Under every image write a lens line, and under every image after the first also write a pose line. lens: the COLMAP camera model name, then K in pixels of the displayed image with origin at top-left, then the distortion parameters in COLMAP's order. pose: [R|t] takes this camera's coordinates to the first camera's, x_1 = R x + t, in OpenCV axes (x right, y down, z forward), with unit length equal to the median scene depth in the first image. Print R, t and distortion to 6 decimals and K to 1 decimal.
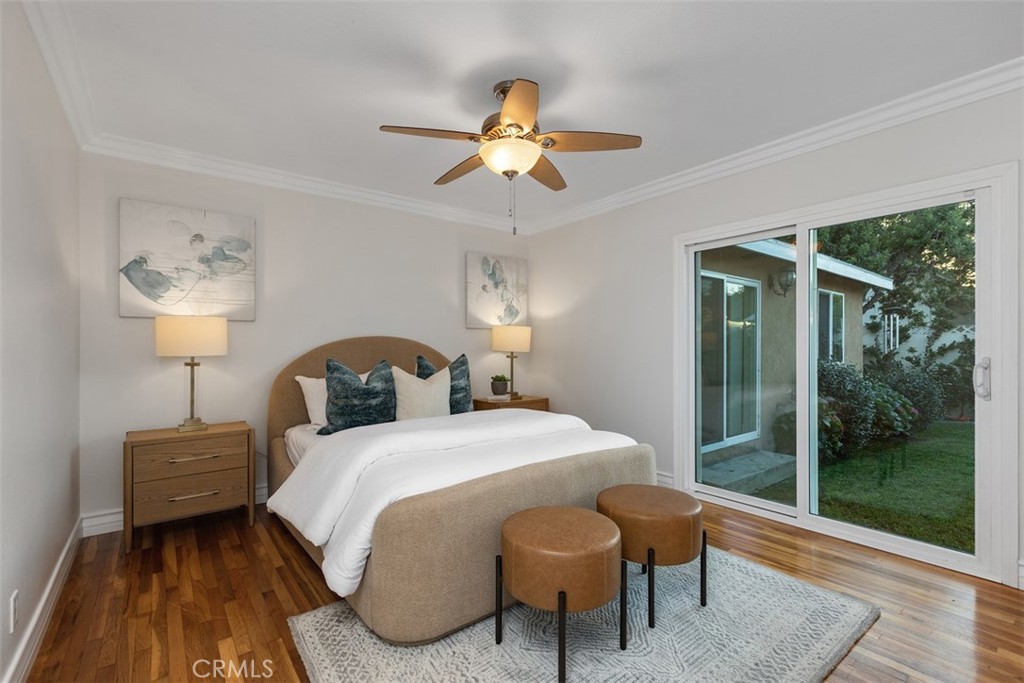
lens RADIAL K [[457.0, 0, 512.0], [0, 457.0, 341.5], [0, 0, 1]] dist [-0.000887, -0.000415]
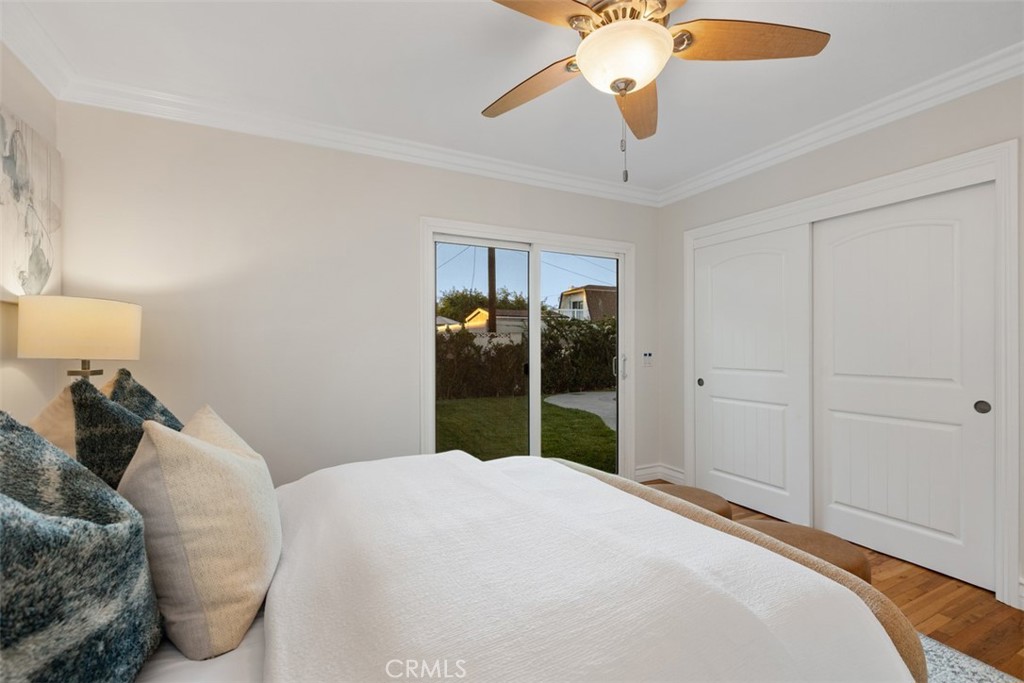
lens RADIAL K [[457.0, 0, 512.0], [0, 457.0, 341.5], [0, 0, 1]] dist [-0.000887, -0.000415]
pose [[0.181804, 0.010630, 0.983277, -0.341904], [-0.014300, 0.999864, -0.008165, 0.002330], [-0.983231, -0.012577, 0.181932, 0.514136]]
